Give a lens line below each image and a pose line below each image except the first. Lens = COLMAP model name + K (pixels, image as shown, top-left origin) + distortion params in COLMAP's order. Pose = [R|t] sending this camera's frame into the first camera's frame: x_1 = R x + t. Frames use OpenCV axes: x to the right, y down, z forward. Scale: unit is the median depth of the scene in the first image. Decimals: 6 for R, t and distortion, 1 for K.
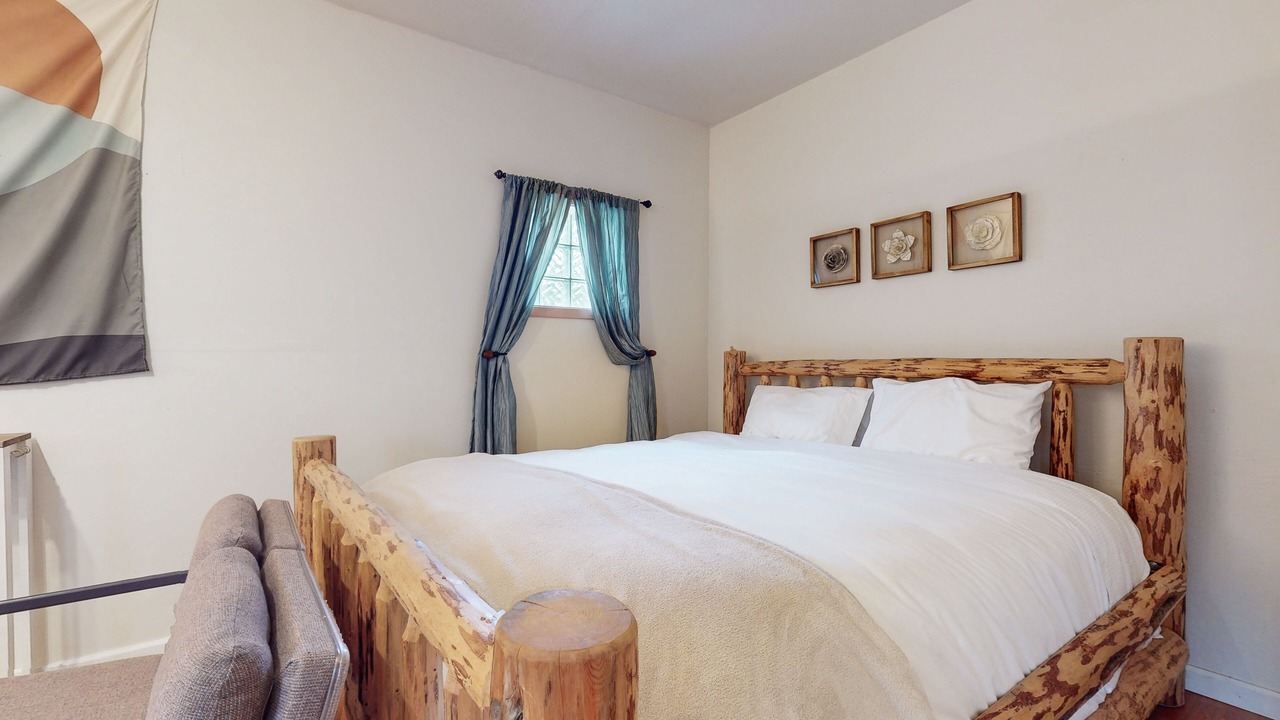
lens RADIAL K [[556.0, 0, 639.3], [0, 556.0, 363.2], [0, 0, 1]] dist [-0.000138, -0.000151]
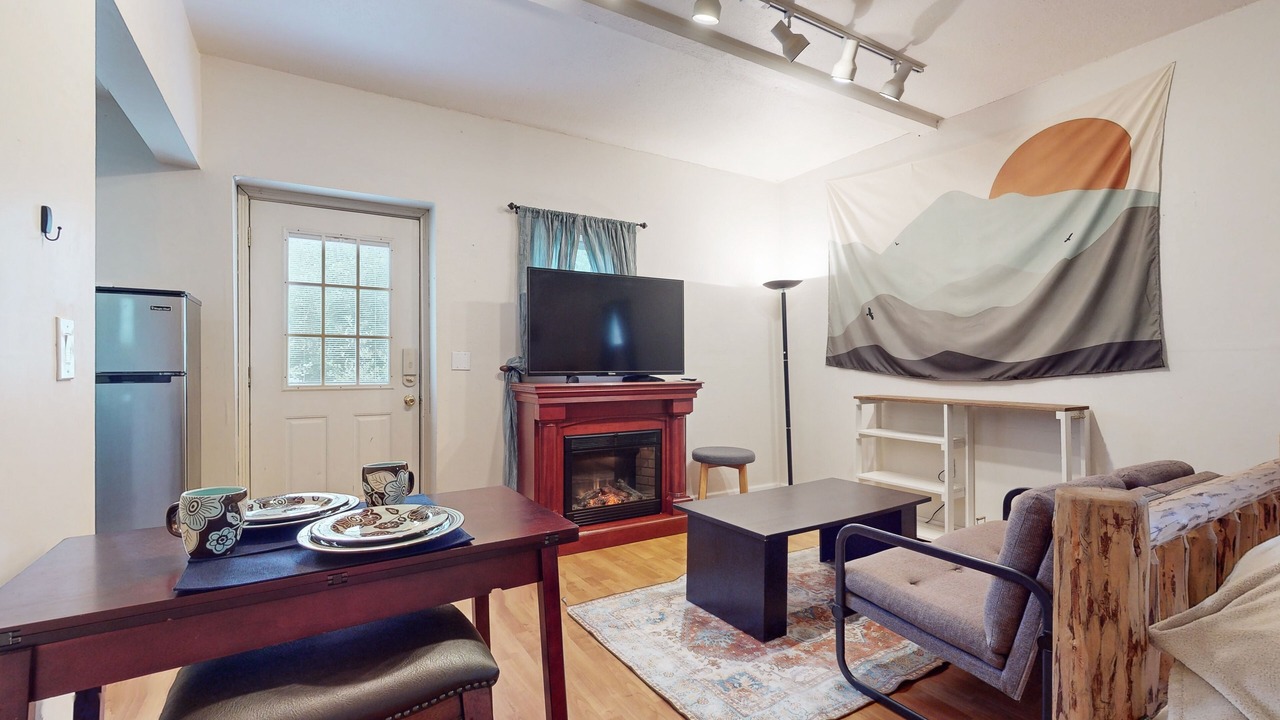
lens RADIAL K [[556.0, 0, 639.3], [0, 556.0, 363.2], [0, 0, 1]] dist [-0.000138, -0.000151]
pose [[-0.078647, 0.003097, -0.996898, 0.504156], [0.002669, 0.999992, 0.002896, -0.001956], [0.996899, -0.002433, -0.078654, -0.120303]]
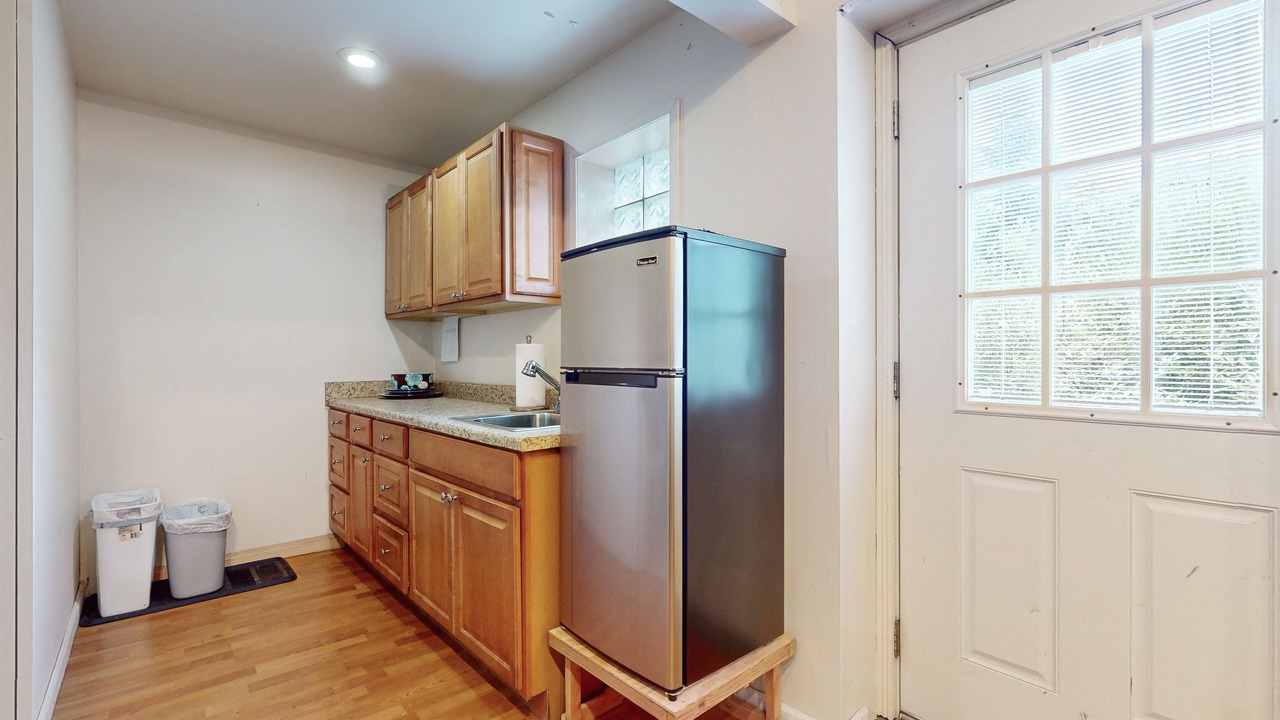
lens RADIAL K [[551.4, 0, 608.9], [0, 551.4, 359.8], [0, 0, 1]] dist [-0.000859, -0.000151]
pose [[-0.997848, 0.003732, -0.065469, -0.429129], [0.003819, 0.999992, -0.001204, 0.005826], [0.065464, -0.001451, -0.997854, -0.511933]]
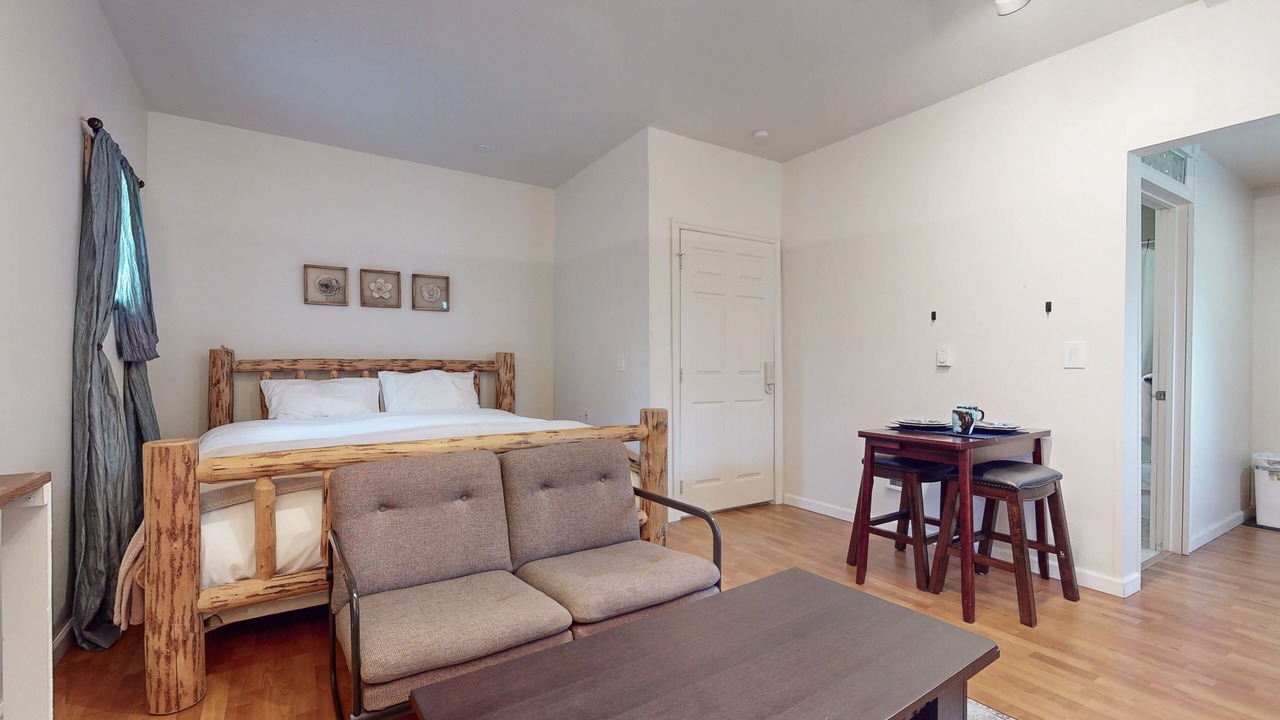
lens RADIAL K [[563.6, 0, 640.7], [0, 563.6, 373.9], [0, 0, 1]] dist [0.000153, -0.000390]
pose [[0.050095, -0.012311, 0.998669, -1.404379], [-0.003287, 0.999917, 0.012491, 0.014718], [-0.998739, -0.003909, 0.050050, 0.223796]]
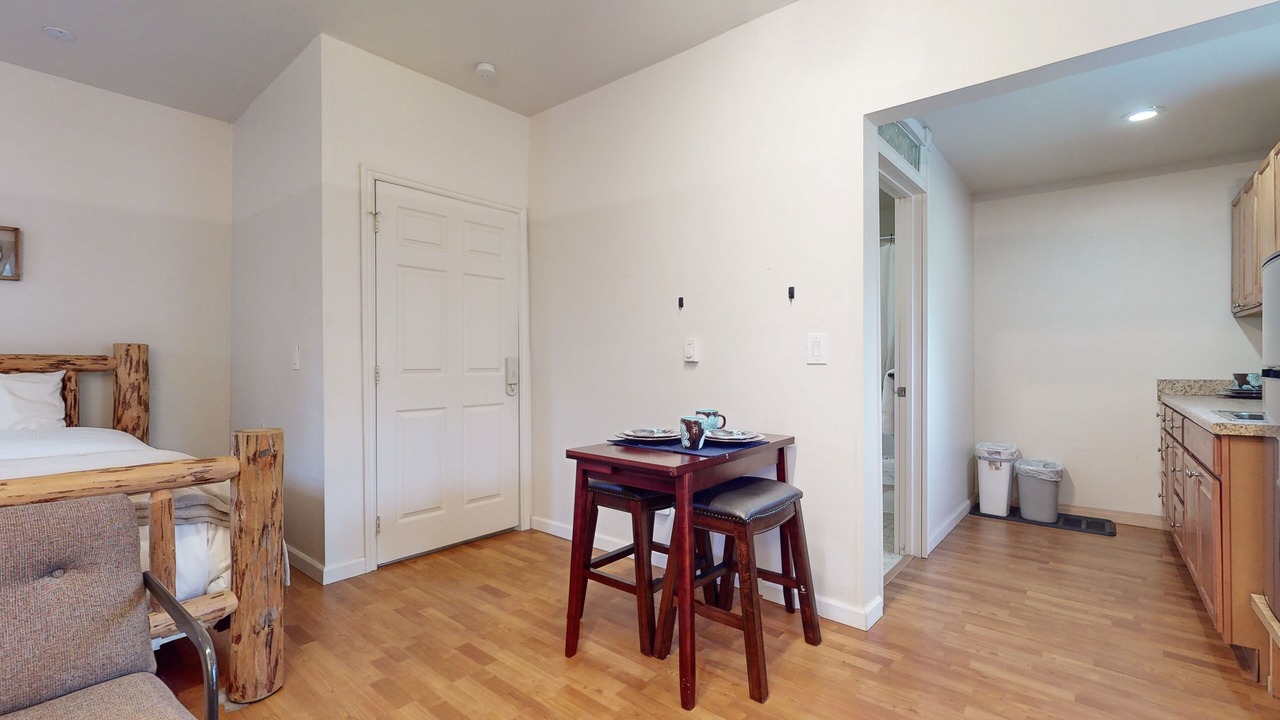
lens RADIAL K [[559.9, 0, 641.9], [0, 559.9, 360.5], [0, 0, 1]] dist [0.000295, -0.000074]
pose [[-0.246047, 0.002494, 0.969255, -1.036431], [-0.000109, 0.999997, -0.002601, 0.009994], [-0.969258, -0.000745, -0.246046, -0.110988]]
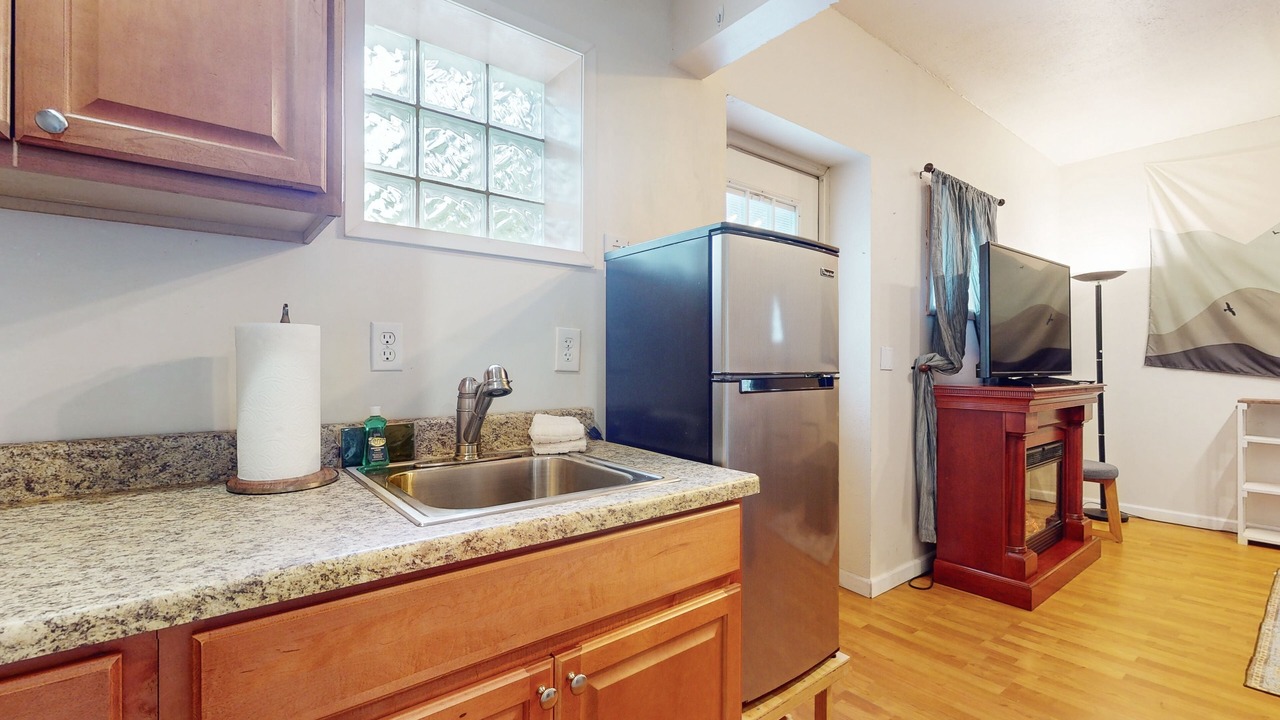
lens RADIAL K [[556.0, 0, 639.3], [0, 556.0, 363.2], [0, 0, 1]] dist [-0.000138, -0.000151]
pose [[0.046683, 0.001965, -0.998908, 0.180698], [-0.000917, 0.999998, 0.001924, 0.003567], [0.998909, 0.000826, 0.046684, -1.426708]]
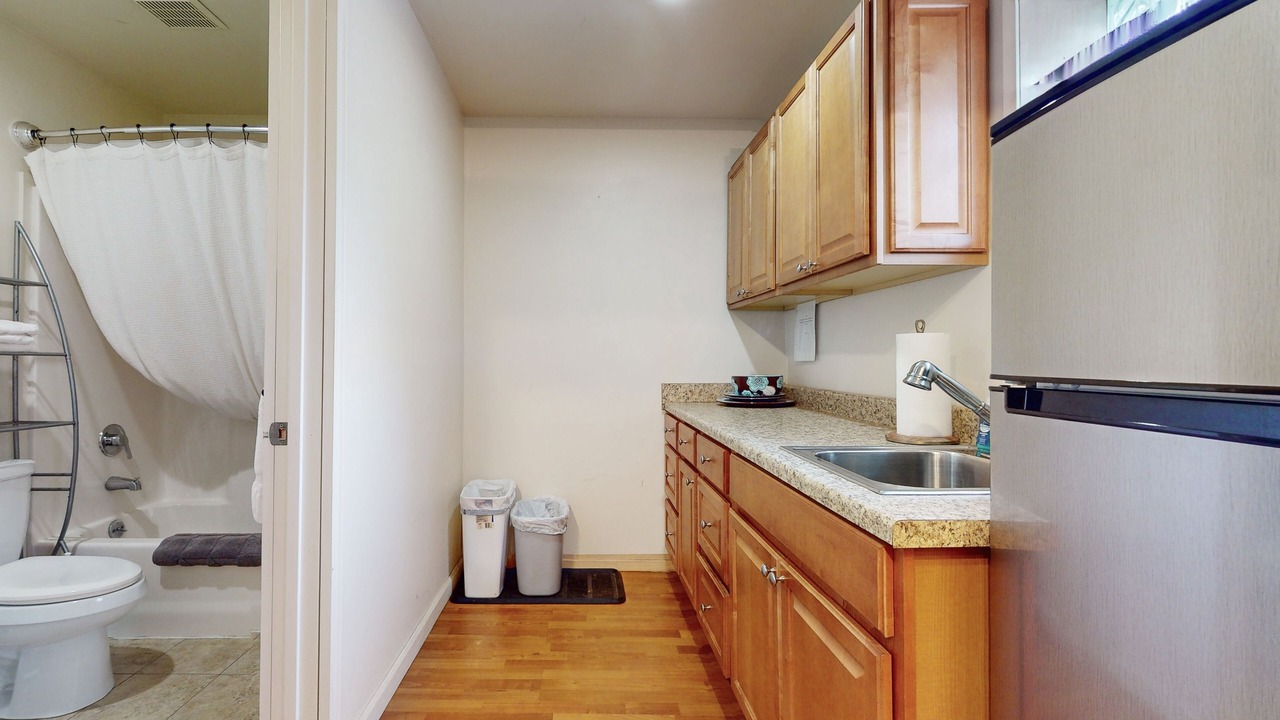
lens RADIAL K [[562.8, 0, 589.5], [0, 562.8, 354.3], [0, 0, 1]] dist [0.001304, 0.000123]
pose [[-0.812759, 0.004719, 0.582581, -0.413291], [-0.001560, 0.999946, -0.010276, 0.005278], [-0.582598, -0.009261, -0.812708, -0.848013]]
